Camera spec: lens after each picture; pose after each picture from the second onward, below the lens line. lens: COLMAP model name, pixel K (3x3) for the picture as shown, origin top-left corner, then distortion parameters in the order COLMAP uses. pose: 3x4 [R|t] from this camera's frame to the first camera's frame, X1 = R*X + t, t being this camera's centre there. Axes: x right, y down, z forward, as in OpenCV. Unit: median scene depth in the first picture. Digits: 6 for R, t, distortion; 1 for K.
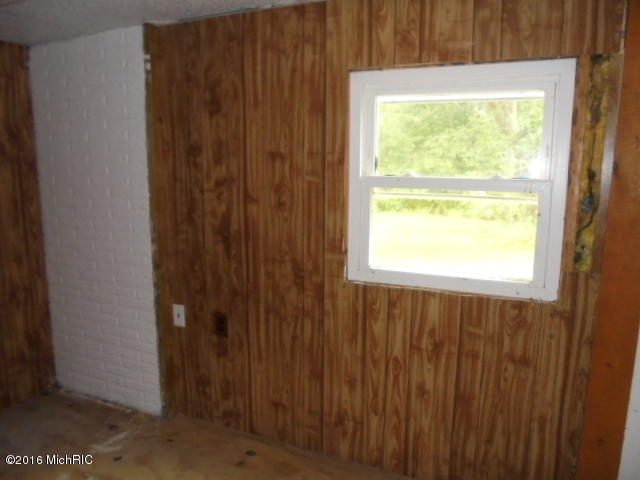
lens RADIAL K [[471.6, 0, 320.0], [0, 471.6, 240.0], [0, 0, 1]] dist [-0.131421, 0.102335]
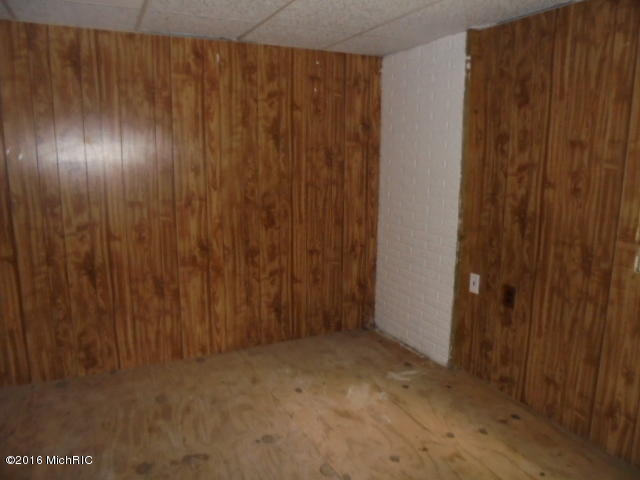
lens RADIAL K [[471.6, 0, 320.0], [0, 471.6, 240.0], [0, 0, 1]] dist [-0.131421, 0.102335]
pose [[0.770117, 0.119764, -0.626559, 0.118781], [-0.104030, 0.992648, 0.061875, 0.028302], [0.629363, 0.017529, 0.776914, -0.140290]]
